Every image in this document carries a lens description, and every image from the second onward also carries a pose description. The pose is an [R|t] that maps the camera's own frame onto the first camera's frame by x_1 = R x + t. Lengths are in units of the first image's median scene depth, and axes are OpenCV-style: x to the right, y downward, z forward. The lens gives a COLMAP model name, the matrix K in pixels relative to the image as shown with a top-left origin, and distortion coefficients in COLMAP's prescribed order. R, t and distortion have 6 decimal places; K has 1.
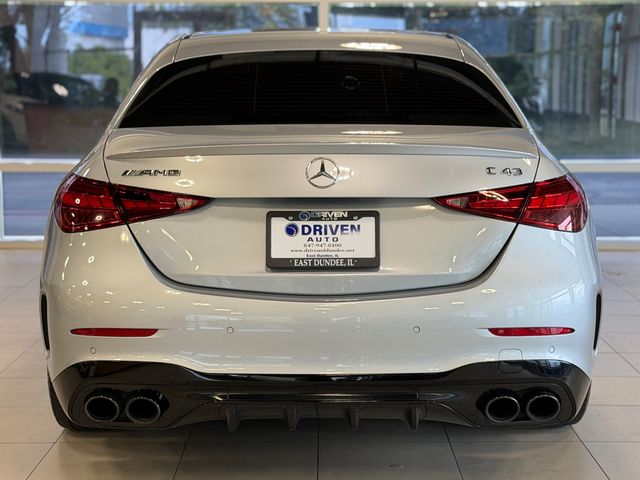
lens RADIAL K [[1197.2, 0, 320.0], [0, 1197.2, 240.0], [0, 0, 1]] dist [0.021397, 0.165635]
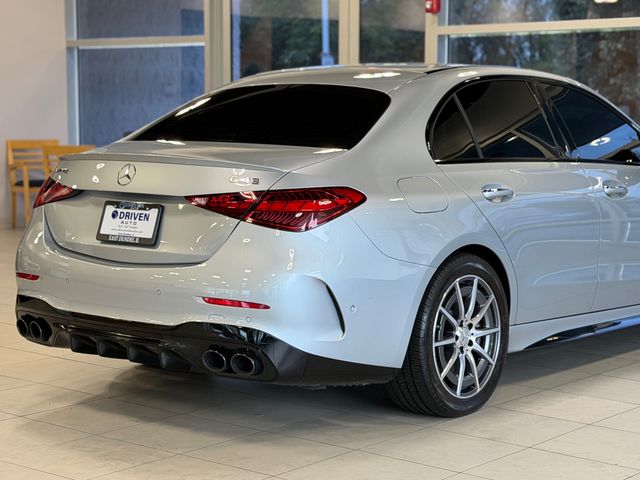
lens RADIAL K [[1333.5, 0, 320.0], [0, 1333.5, 240.0], [0, 0, 1]] dist [0.174636, -0.075296]
pose [[0.760622, 0.068562, -0.645564, 1.174122], [-0.082528, 0.996552, 0.008603, -0.012224], [0.643928, 0.046734, 0.763658, -0.043222]]
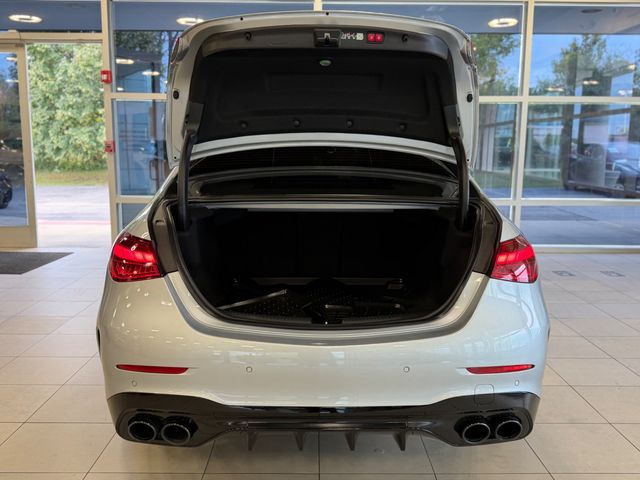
lens RADIAL K [[642.7, 0, 320.0], [0, 642.7, 240.0], [0, 0, 1]] dist [-0.007533, -0.017237]
pose [[0.999928, 0.005812, 0.010525, -0.012007], [-0.006034, 0.999757, 0.021190, -0.065295], [-0.010400, -0.021252, 0.999720, 0.361542]]
